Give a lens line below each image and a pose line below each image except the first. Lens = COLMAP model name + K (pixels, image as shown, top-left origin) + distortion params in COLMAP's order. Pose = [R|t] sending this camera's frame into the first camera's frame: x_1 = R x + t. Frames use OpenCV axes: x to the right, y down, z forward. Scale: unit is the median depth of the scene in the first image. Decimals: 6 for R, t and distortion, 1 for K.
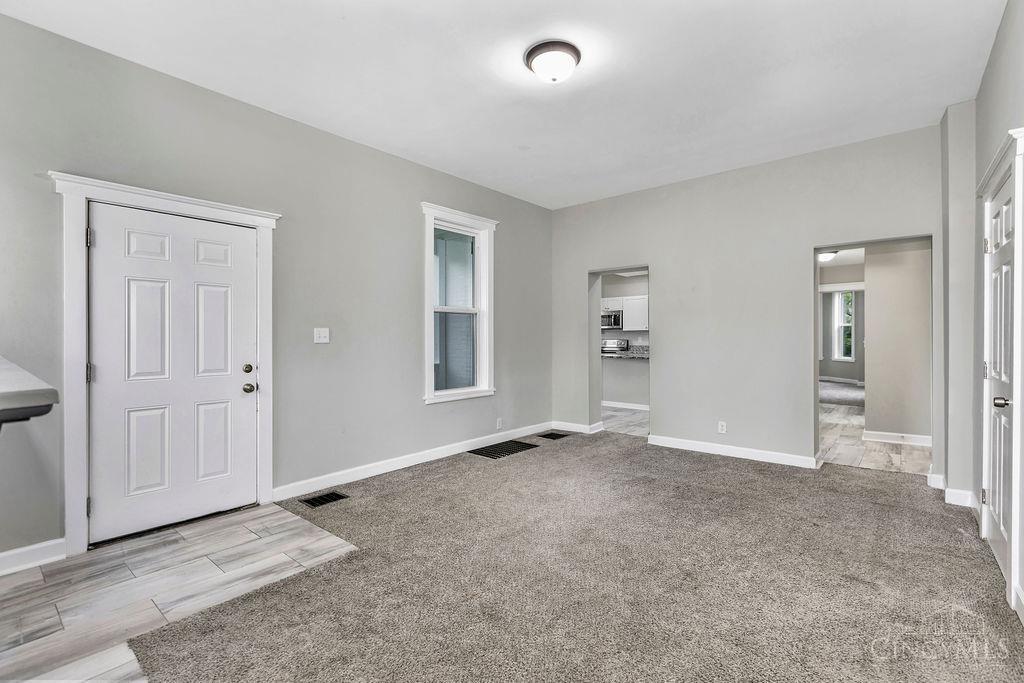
lens RADIAL K [[449.3, 0, 512.0], [0, 449.3, 341.5], [0, 0, 1]] dist [-0.001361, -0.000228]
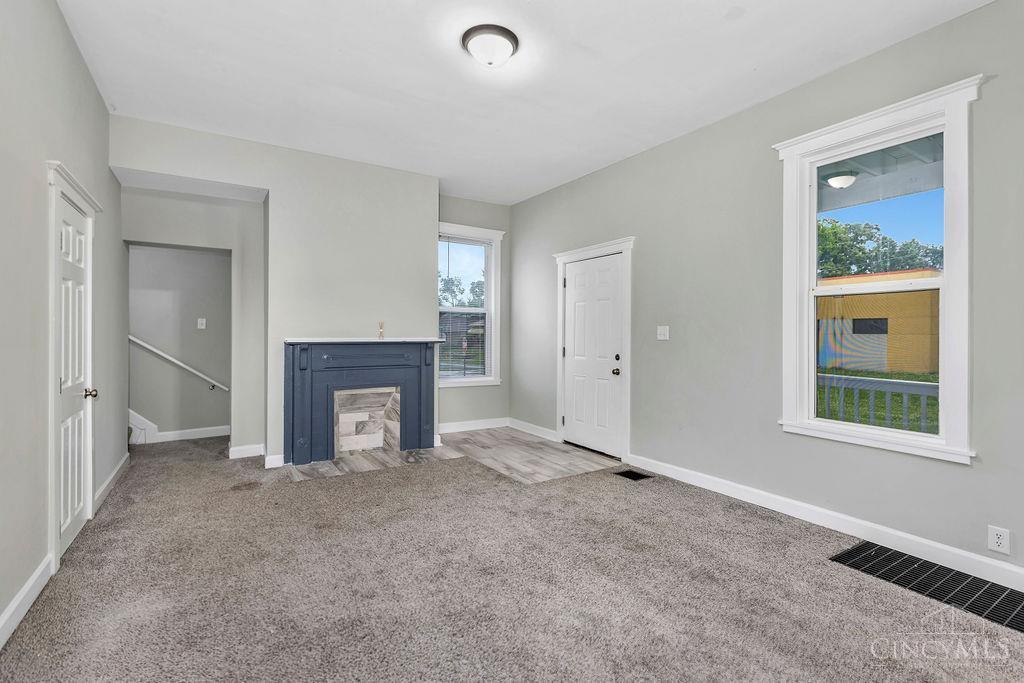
lens RADIAL K [[460.5, 0, 517.6], [0, 460.5, 336.6], [0, 0, 1]] dist [-0.001104, 0.000101]
pose [[-0.276471, 0.004208, -0.961013, 0.907427], [-0.015977, 0.999832, 0.008974, -0.010729], [0.960890, 0.017835, -0.276357, 1.187083]]
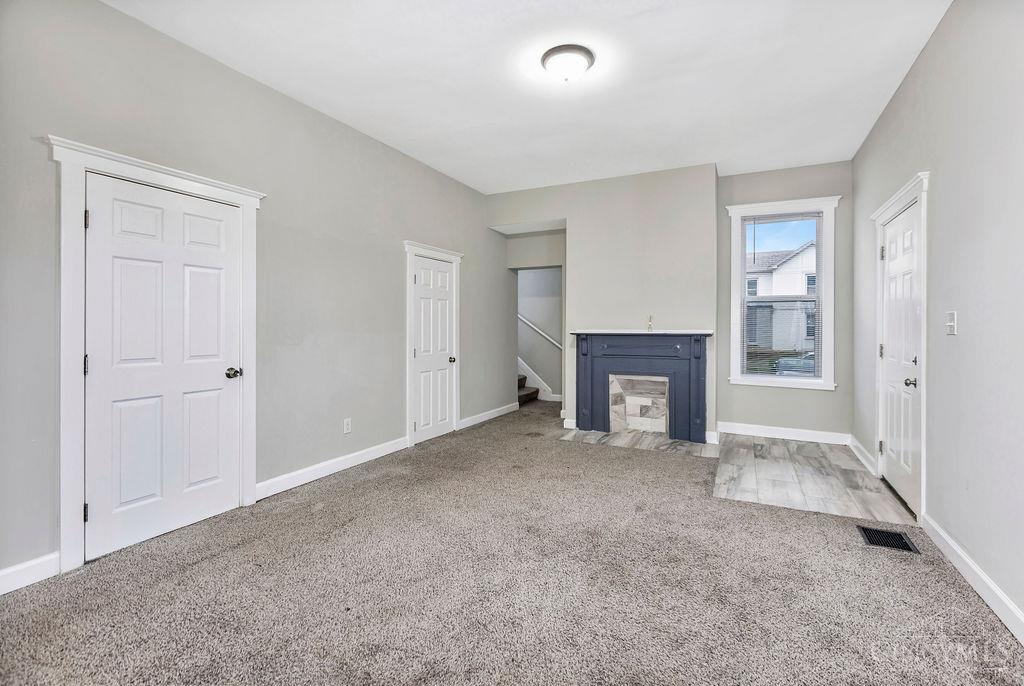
lens RADIAL K [[457.3, 0, 529.8], [0, 457.3, 326.2], [0, 0, 1]] dist [-0.000852, 0.000064]
pose [[-0.961510, 0.003725, -0.274745, 0.425598], [0.000150, 0.999915, 0.013029, -0.021577], [0.274771, 0.012486, -0.961429, 1.800276]]
